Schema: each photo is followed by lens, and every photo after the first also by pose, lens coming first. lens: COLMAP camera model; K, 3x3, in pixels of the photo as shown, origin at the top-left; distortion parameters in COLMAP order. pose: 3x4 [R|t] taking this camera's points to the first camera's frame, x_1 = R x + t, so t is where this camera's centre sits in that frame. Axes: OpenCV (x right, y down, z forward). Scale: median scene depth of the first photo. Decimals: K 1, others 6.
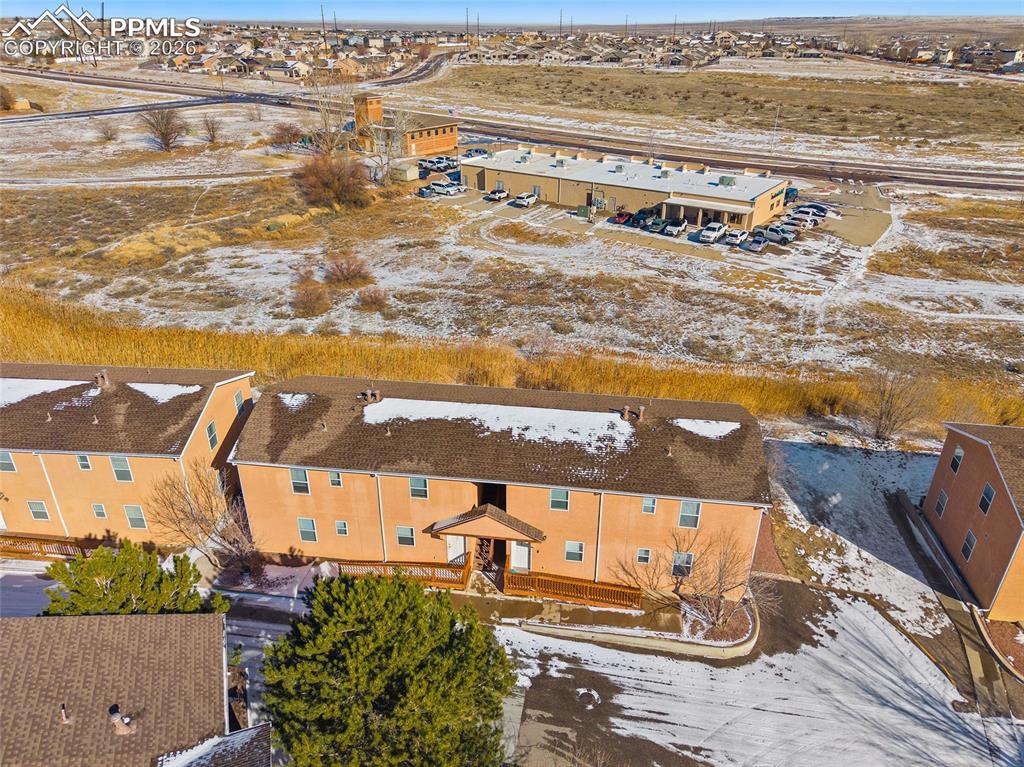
lens RADIAL K [[704.1, 0, 513.3], [0, 704.1, 363.4], [0, 0, 1]] dist [0.005209, -0.004768]
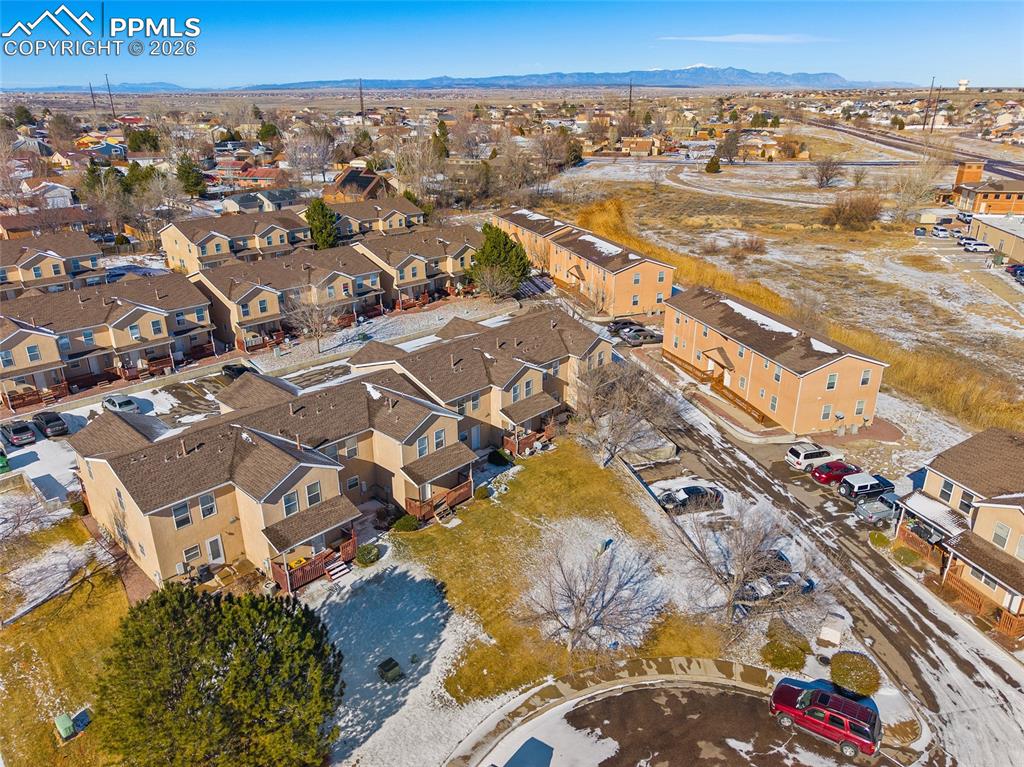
lens RADIAL K [[709.8, 0, 516.2], [0, 709.8, 384.4], [0, 0, 1]] dist [0.050207, -0.074371]
pose [[0.418399, 0.333500, -0.844819, 1.285882], [-0.385481, 0.907422, 0.167303, 0.126080], [0.822403, 0.255663, 0.508223, -0.331645]]
